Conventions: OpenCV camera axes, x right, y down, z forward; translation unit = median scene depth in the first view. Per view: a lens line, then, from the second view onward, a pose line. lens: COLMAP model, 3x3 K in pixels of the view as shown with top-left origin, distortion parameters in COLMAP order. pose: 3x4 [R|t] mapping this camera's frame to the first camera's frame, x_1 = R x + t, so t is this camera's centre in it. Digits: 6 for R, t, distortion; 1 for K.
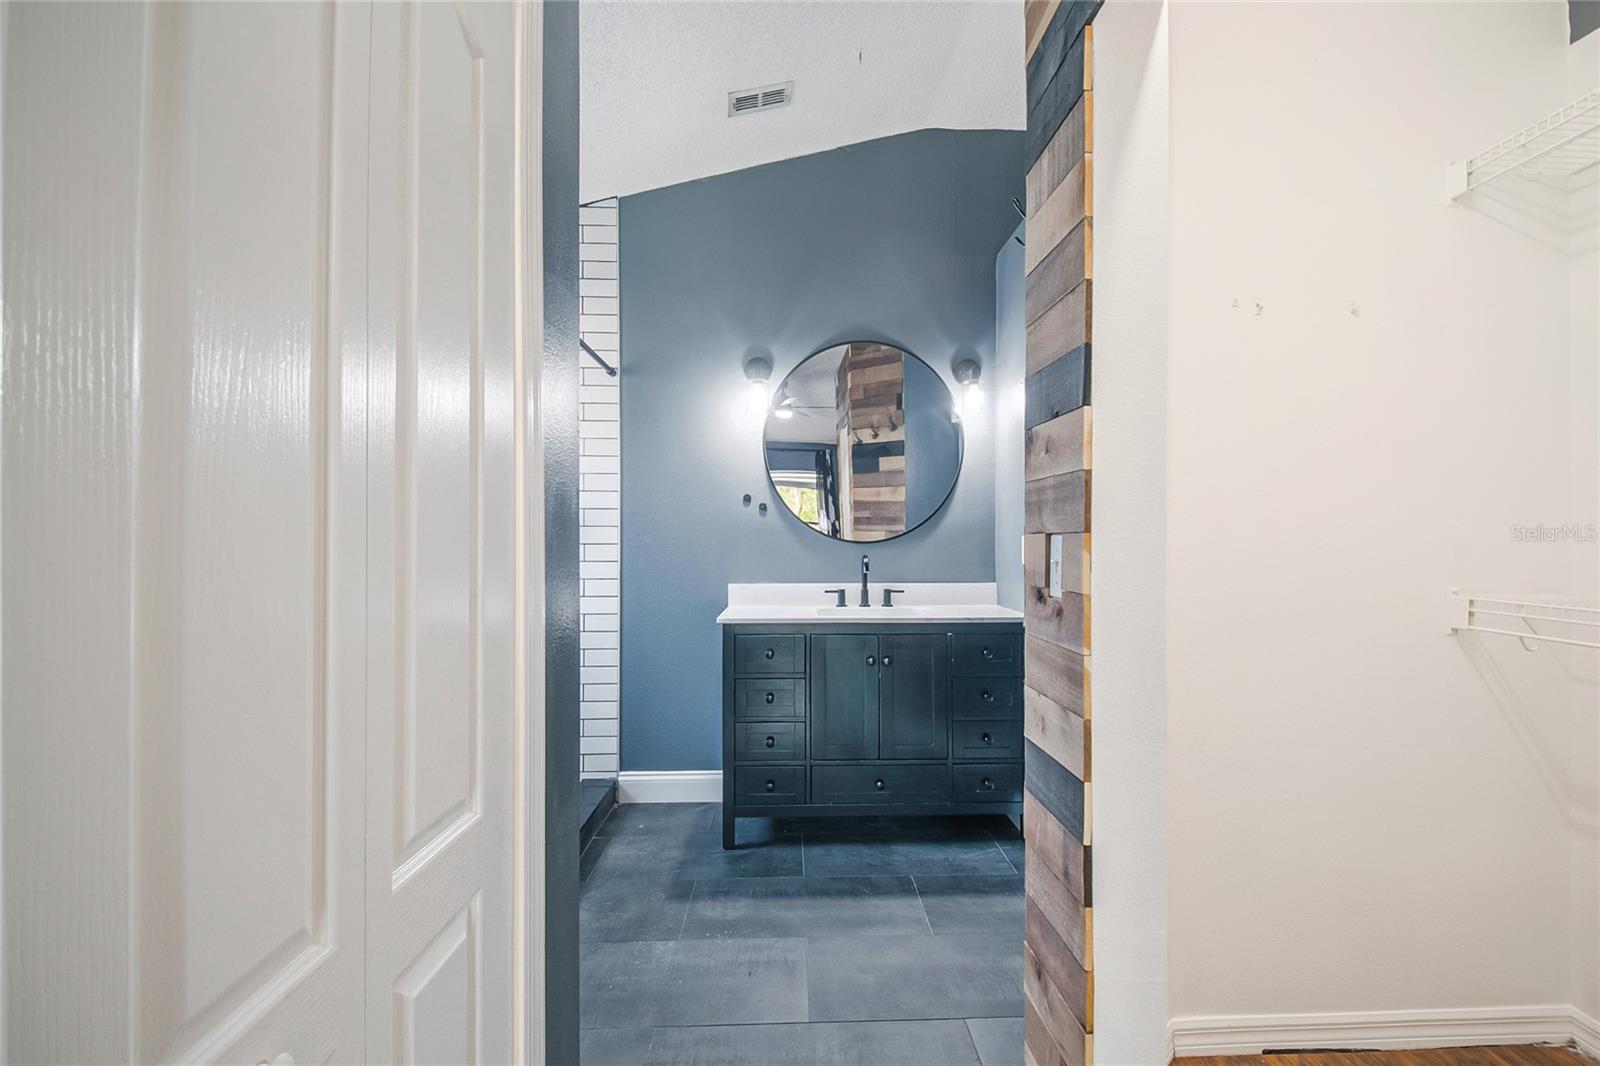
lens RADIAL K [[700.1, 0, 806.5], [0, 700.1, 535.3], [0, 0, 1]] dist [0.011070, -0.012694]
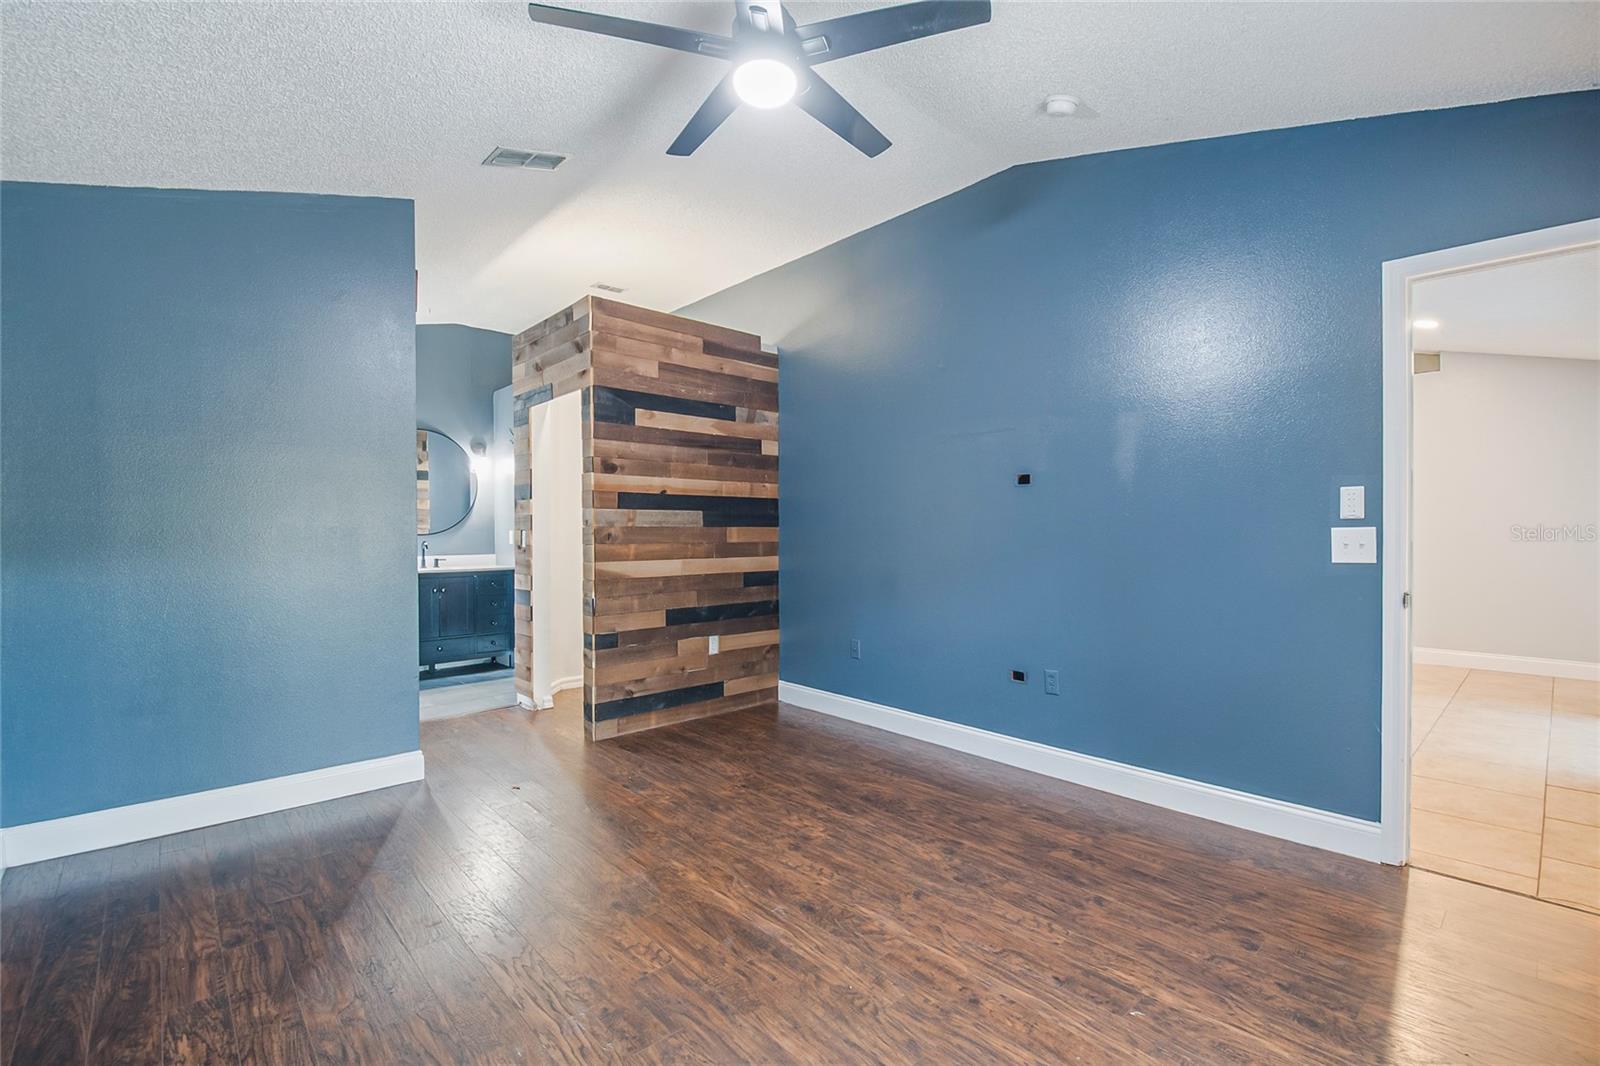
lens RADIAL K [[700.1, 0, 788.7], [0, 700.1, 533.4], [0, 0, 1]] dist [0.011070, -0.012694]
pose [[0.764418, -0.007809, 0.644673, -0.387816], [0.003301, 0.999961, 0.008199, -0.004770], [-0.644712, -0.004140, 0.764414, -1.103116]]
